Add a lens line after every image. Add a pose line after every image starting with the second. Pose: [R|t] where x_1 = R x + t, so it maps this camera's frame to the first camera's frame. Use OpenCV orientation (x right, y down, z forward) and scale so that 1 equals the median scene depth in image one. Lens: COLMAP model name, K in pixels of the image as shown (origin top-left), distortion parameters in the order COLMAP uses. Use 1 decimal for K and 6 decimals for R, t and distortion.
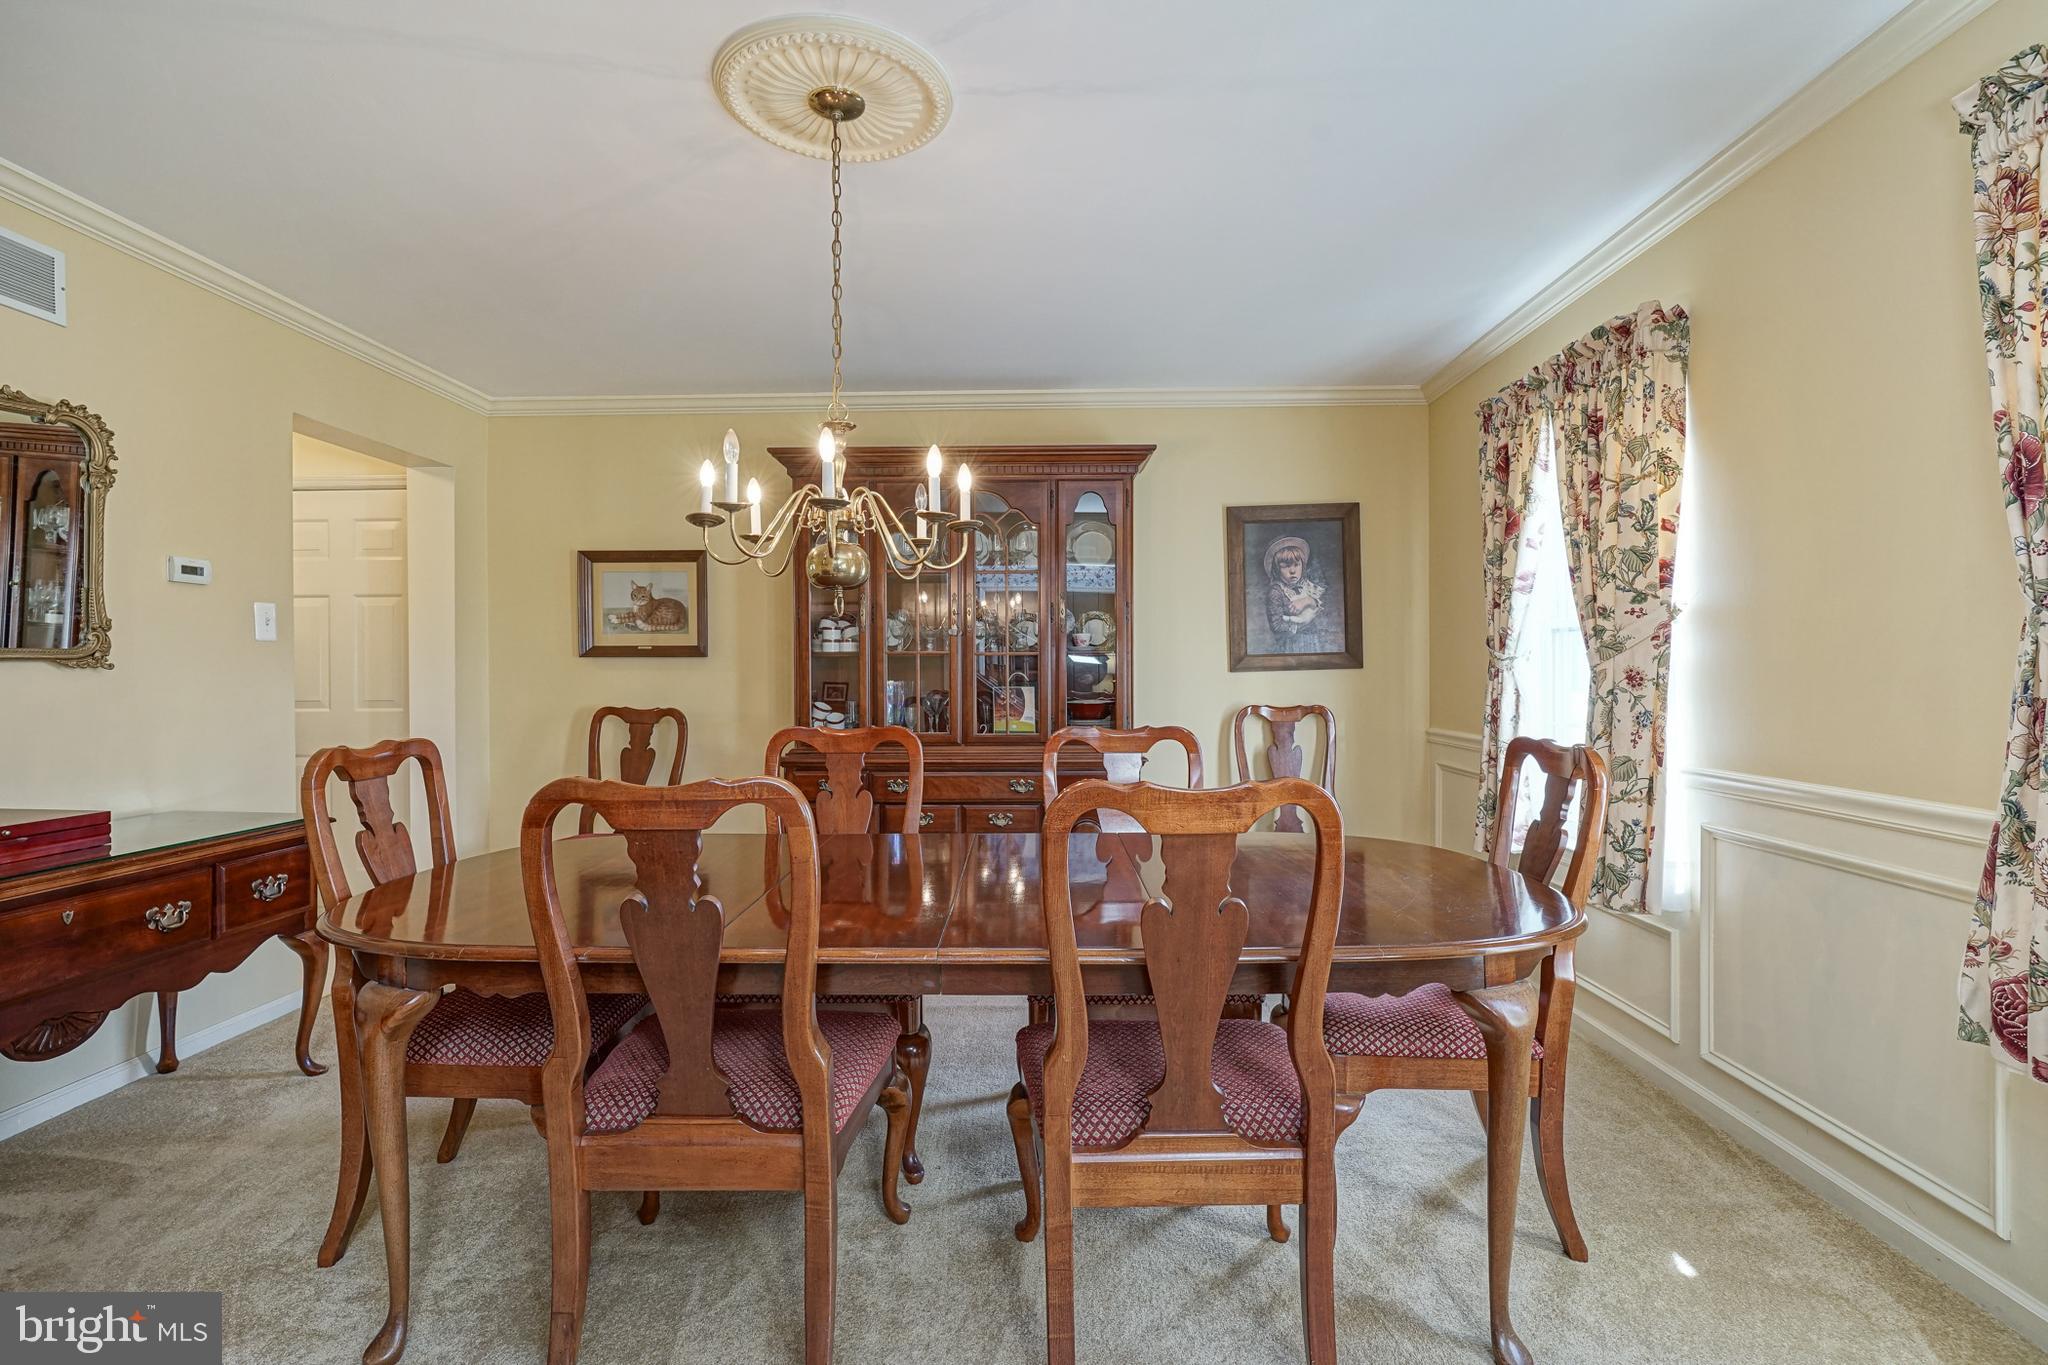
lens RADIAL K [[978.5, 0, 1014.9], [0, 978.5, 672.3], [0, 0, 1]] dist [-0.003415, 0.003212]
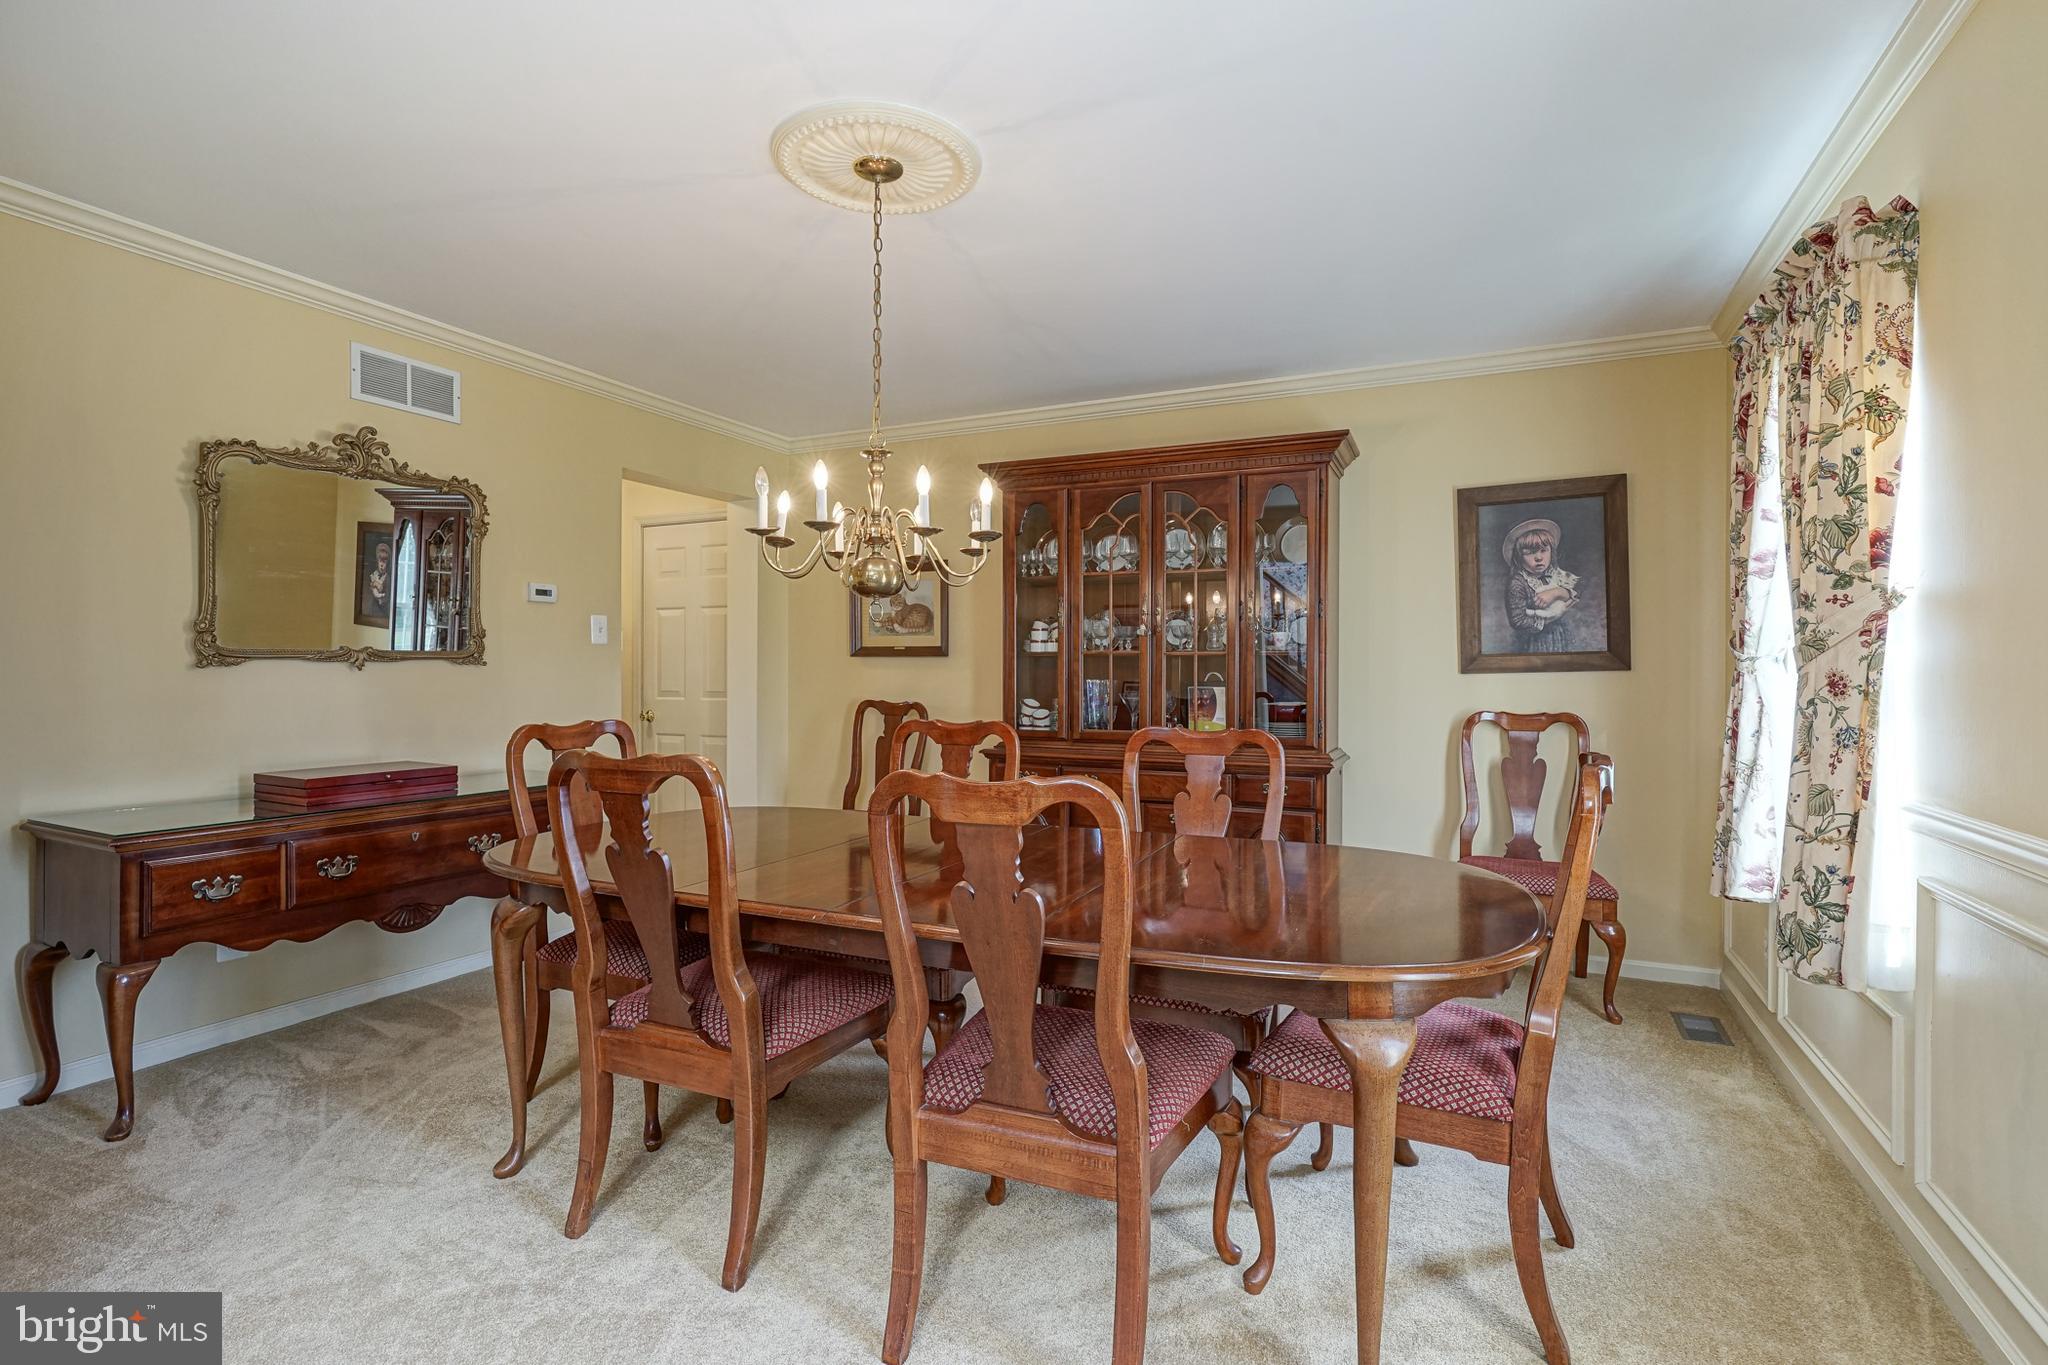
lens RADIAL K [[978.5, 0, 989.1], [0, 978.5, 670.1], [0, 0, 1]] dist [-0.003415, 0.003212]
pose [[0.914876, 0.005970, -0.403691, 0.327868], [-0.006489, 0.999979, 0.000082, -0.001296], [0.403683, 0.002545, 0.914895, 0.014598]]
